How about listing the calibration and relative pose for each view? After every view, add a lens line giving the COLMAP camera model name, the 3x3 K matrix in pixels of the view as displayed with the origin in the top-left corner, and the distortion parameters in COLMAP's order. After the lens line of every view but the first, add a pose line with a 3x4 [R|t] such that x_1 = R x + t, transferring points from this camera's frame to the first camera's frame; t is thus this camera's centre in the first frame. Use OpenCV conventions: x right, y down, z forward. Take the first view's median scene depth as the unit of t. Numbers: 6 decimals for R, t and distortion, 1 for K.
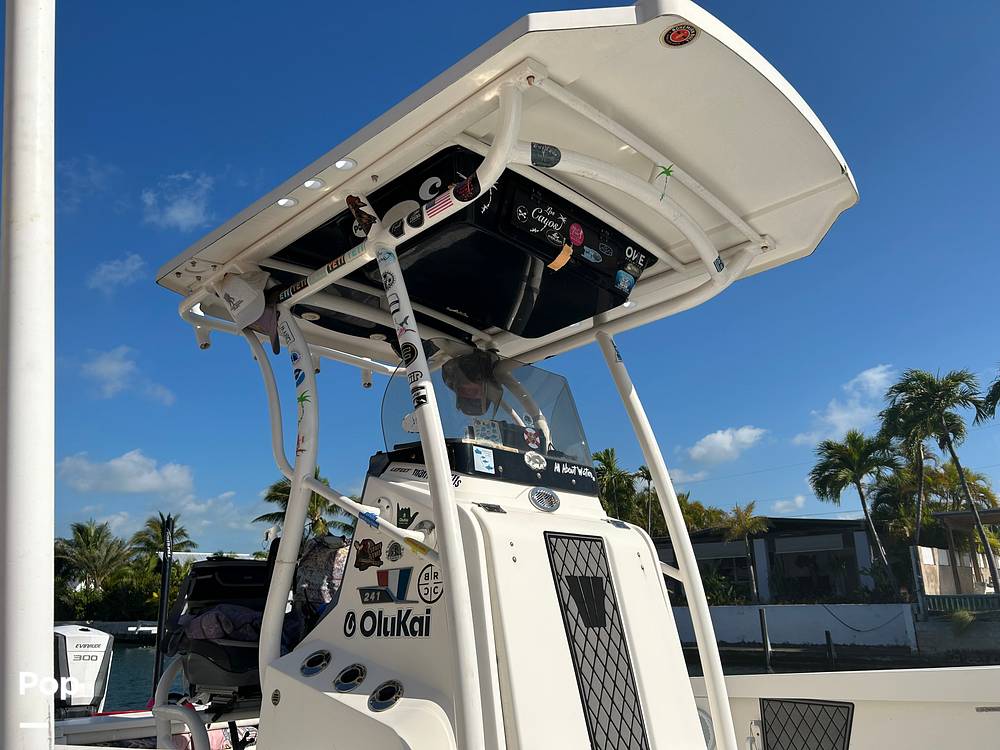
lens RADIAL K [[758.5, 0, 499.5], [0, 758.5, 377.6], [0, 0, 1]] dist [-0.000158, -0.002184]
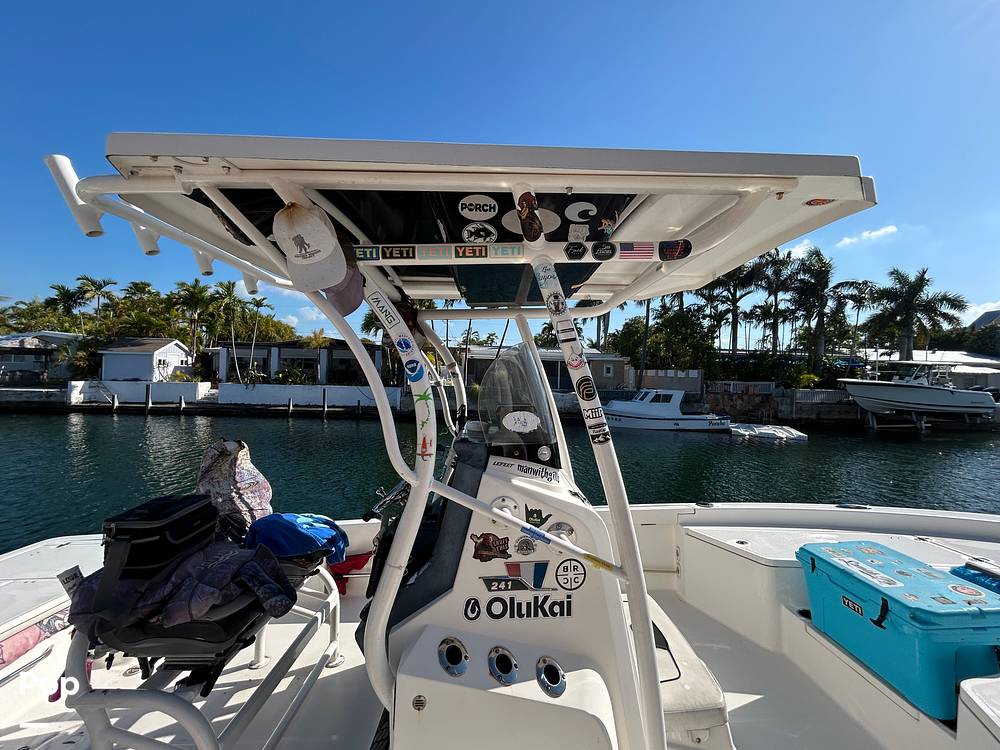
lens RADIAL K [[407.0, 0, 495.5], [0, 407.0, 380.0], [0, 0, 1]] dist [-0.001173, 0.000354]
pose [[0.707189, 0.028574, 0.706446, -0.619756], [-0.240346, 0.949394, 0.202198, -0.127296], [-0.664919, -0.312784, 0.678269, 0.691958]]
